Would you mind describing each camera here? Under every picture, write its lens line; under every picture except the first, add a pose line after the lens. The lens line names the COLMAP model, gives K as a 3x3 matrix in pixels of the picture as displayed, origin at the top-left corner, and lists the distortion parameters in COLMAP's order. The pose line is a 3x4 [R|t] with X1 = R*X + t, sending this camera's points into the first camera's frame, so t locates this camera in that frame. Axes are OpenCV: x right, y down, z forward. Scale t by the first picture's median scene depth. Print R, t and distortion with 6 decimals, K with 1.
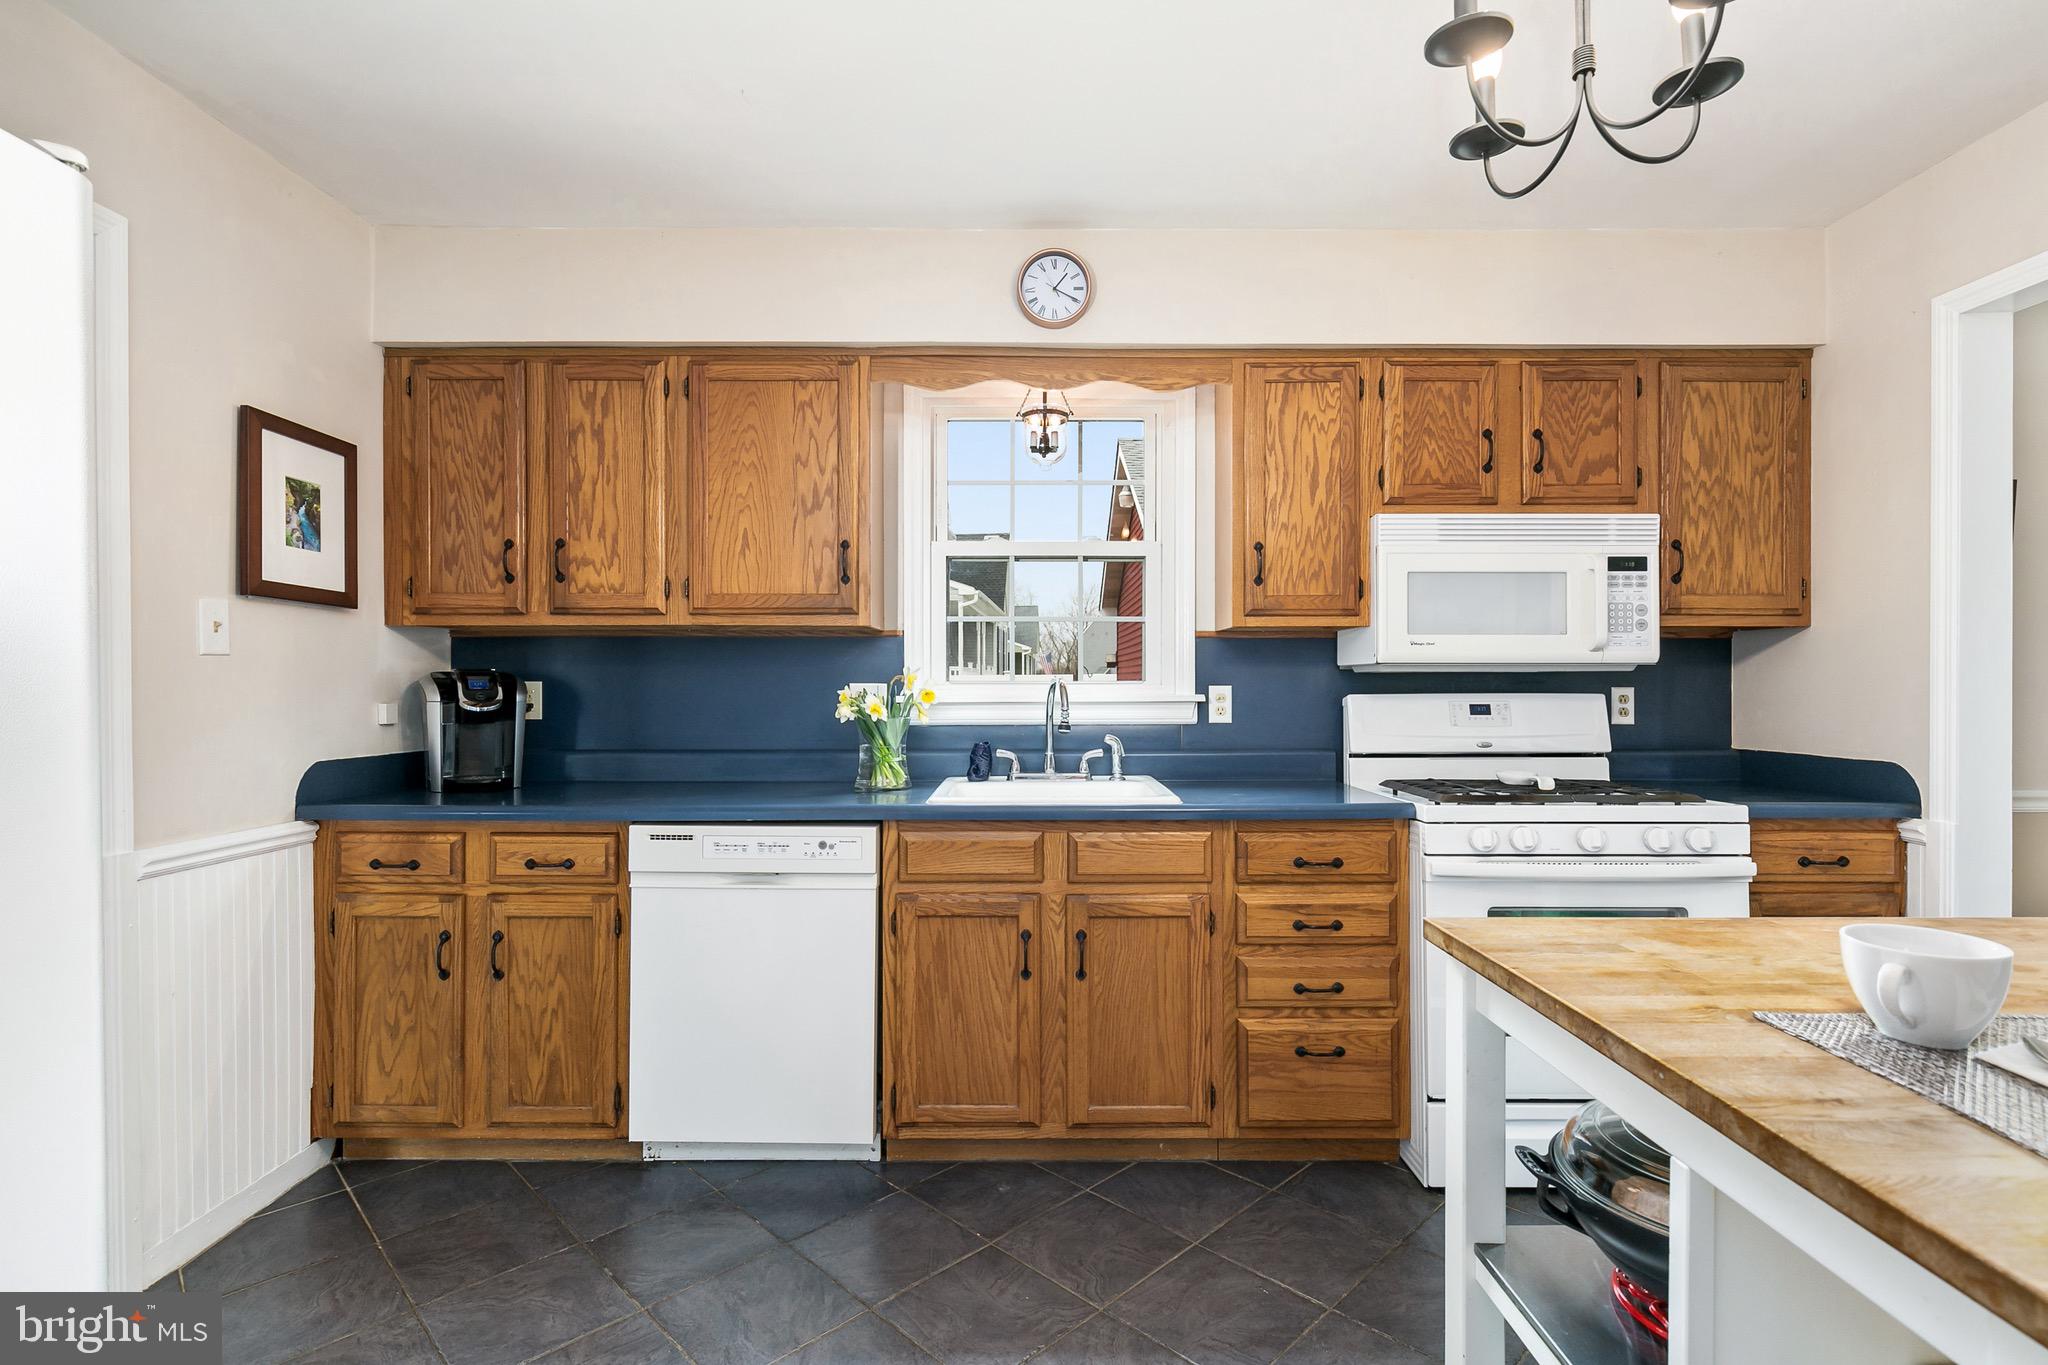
lens RADIAL K [[968.3, 0, 1033.0], [0, 968.3, 682.1], [0, 0, 1]] dist [0.000725, -0.000900]
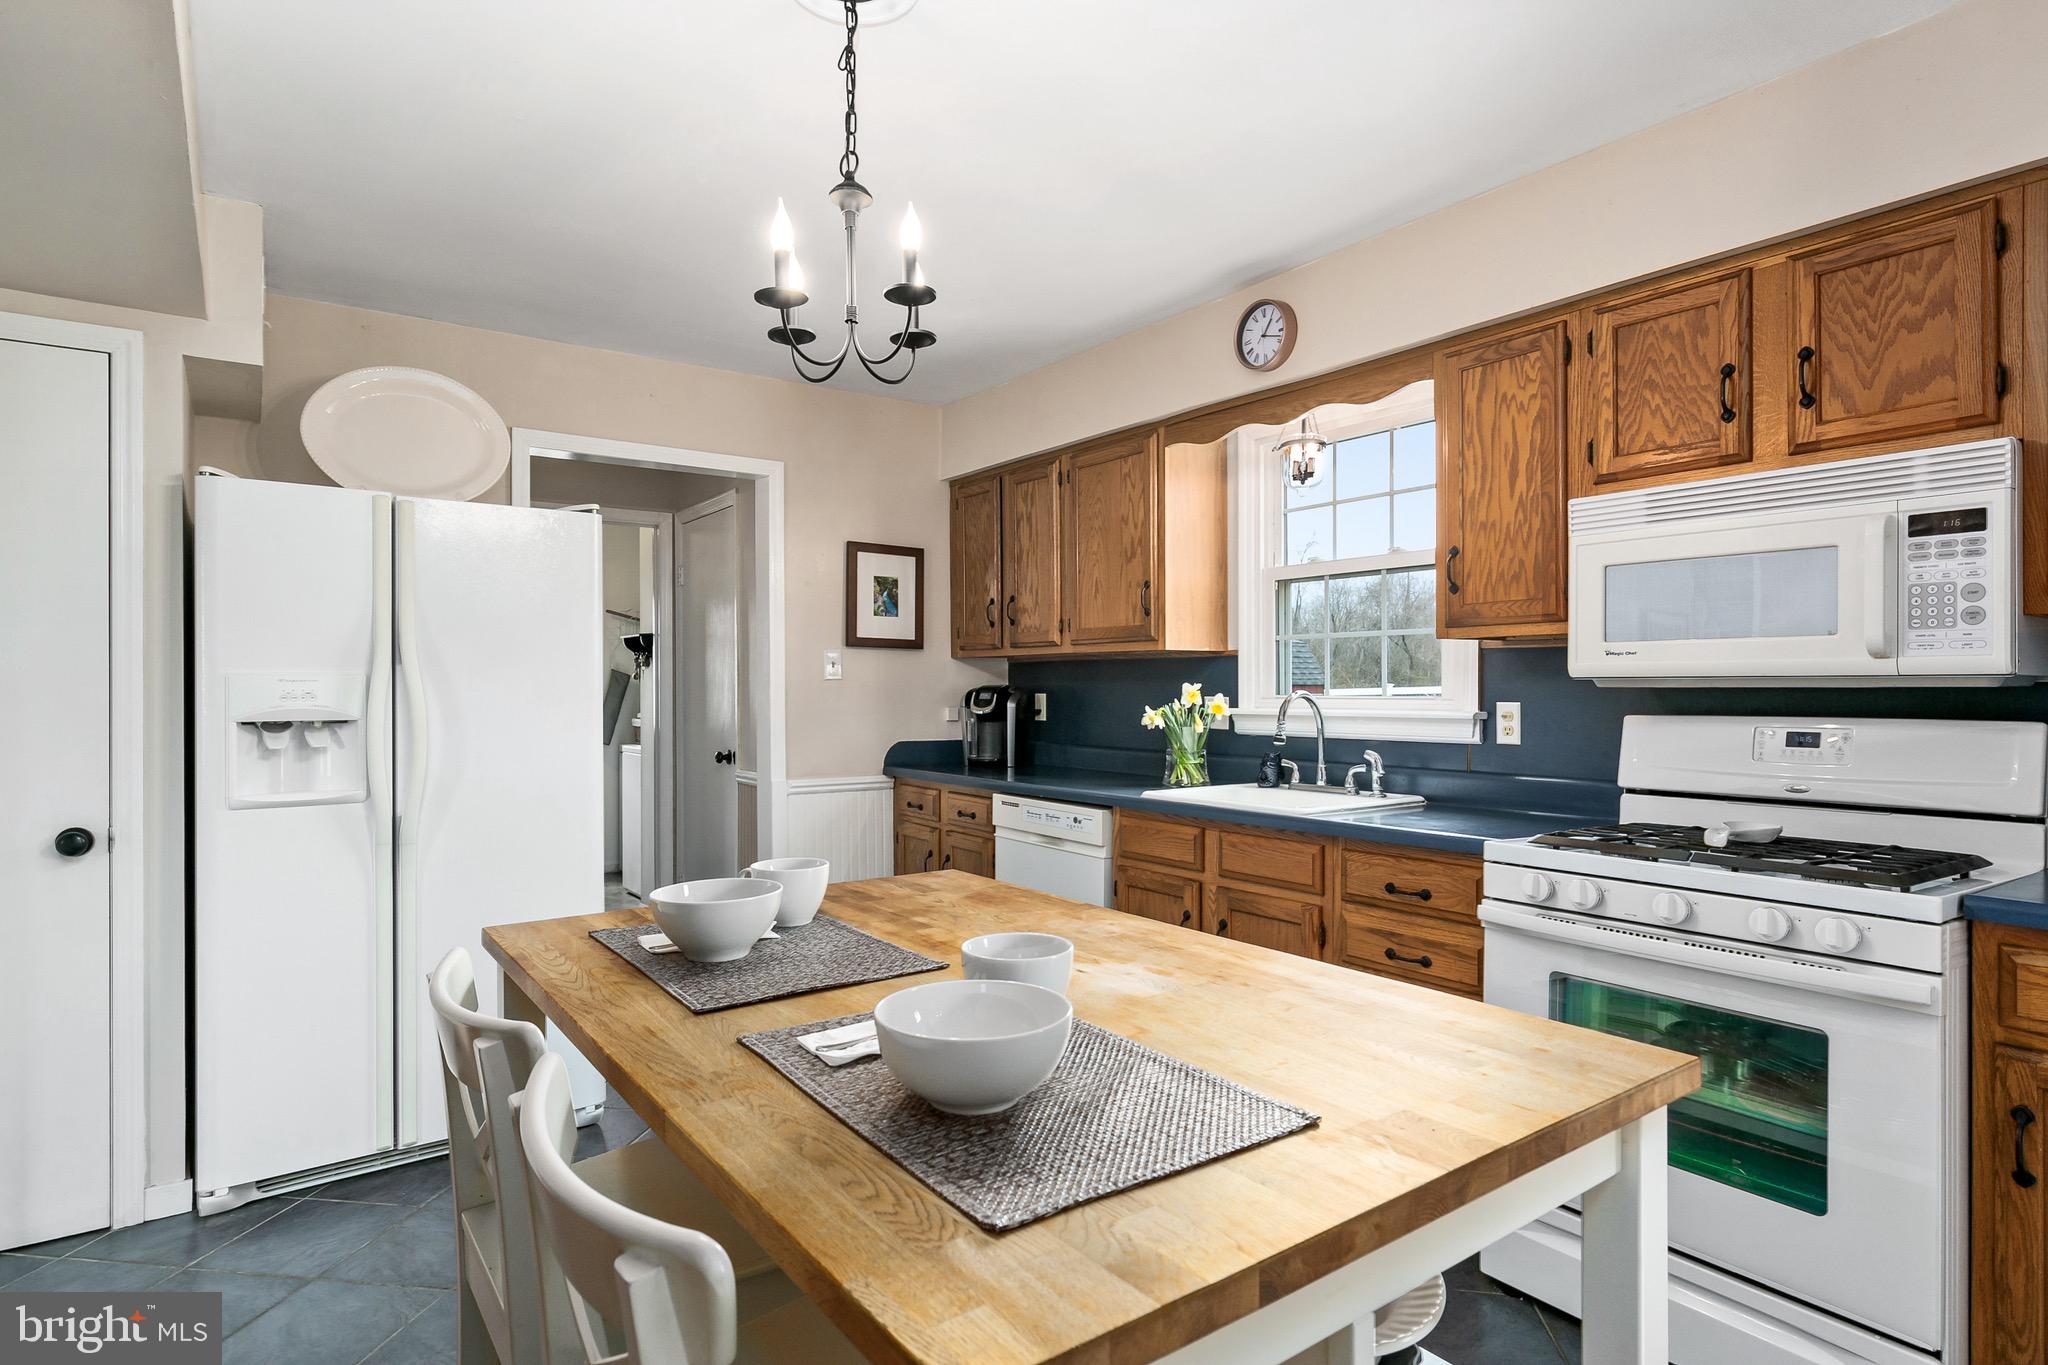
lens RADIAL K [[1076.1, 0, 1045.8], [0, 1076.1, 687.5], [0, 0, 1]] dist [-0.001535, -0.001217]
pose [[0.596893, 0.000353, -0.802321, 0.824707], [-0.001414, 0.999999, -0.000612, -0.009755], [0.802320, 0.001500, 0.596892, 0.080907]]
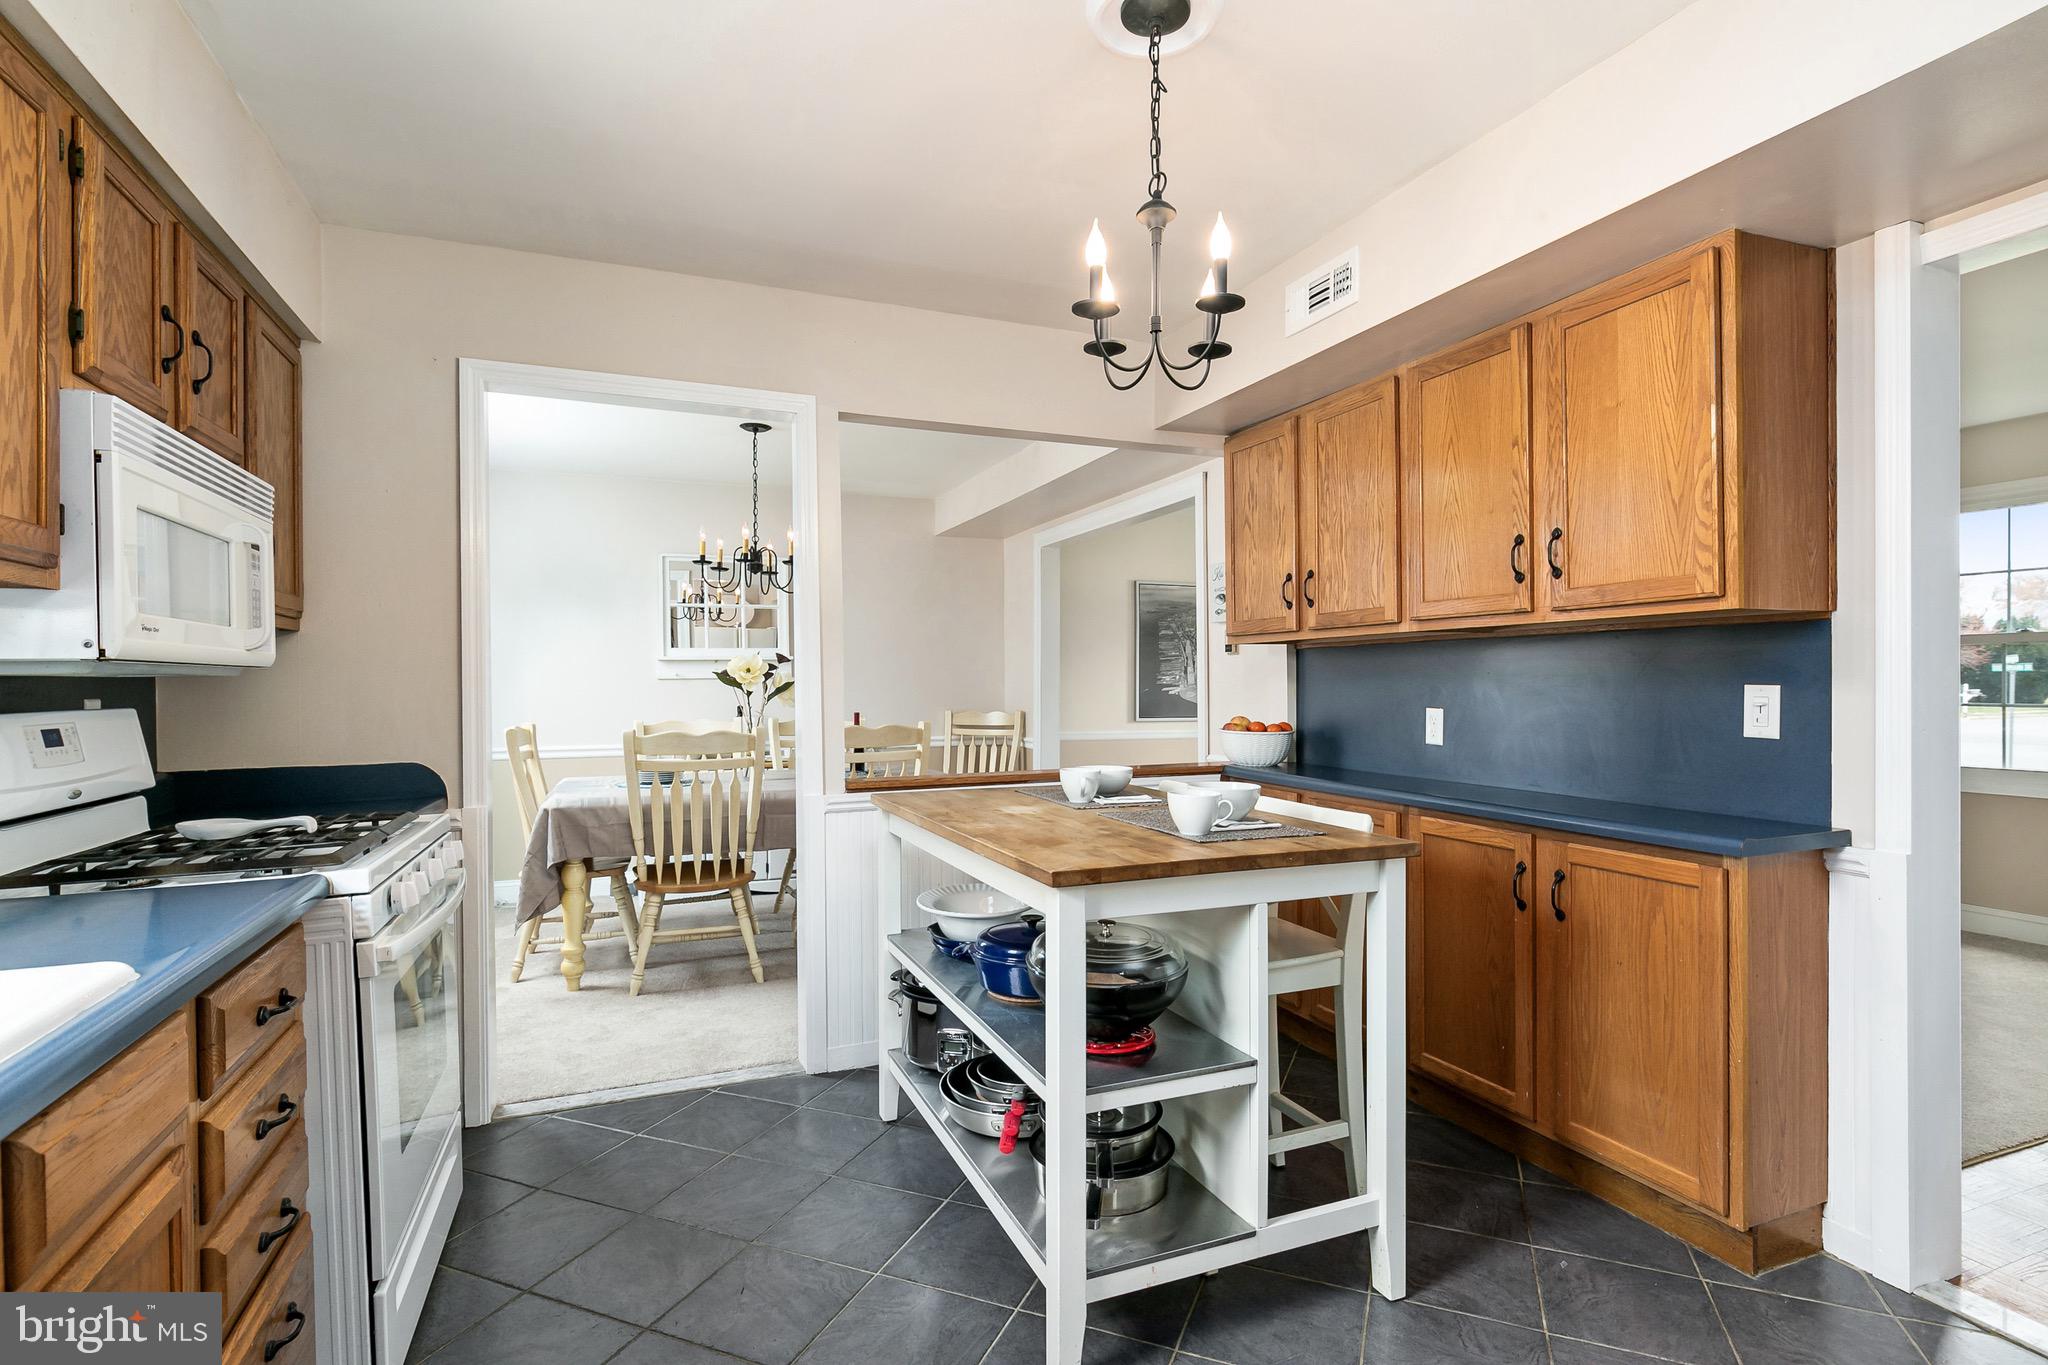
lens RADIAL K [[997.7, 0, 1027.6], [0, 997.7, 686.8], [0, 0, 1]] dist [-0.001361, -0.000341]
pose [[-0.375537, -0.002058, 0.926805, -0.375221], [0.009117, 0.999941, 0.005915, -0.002215], [-0.926763, 0.010671, -0.375496, 0.717982]]
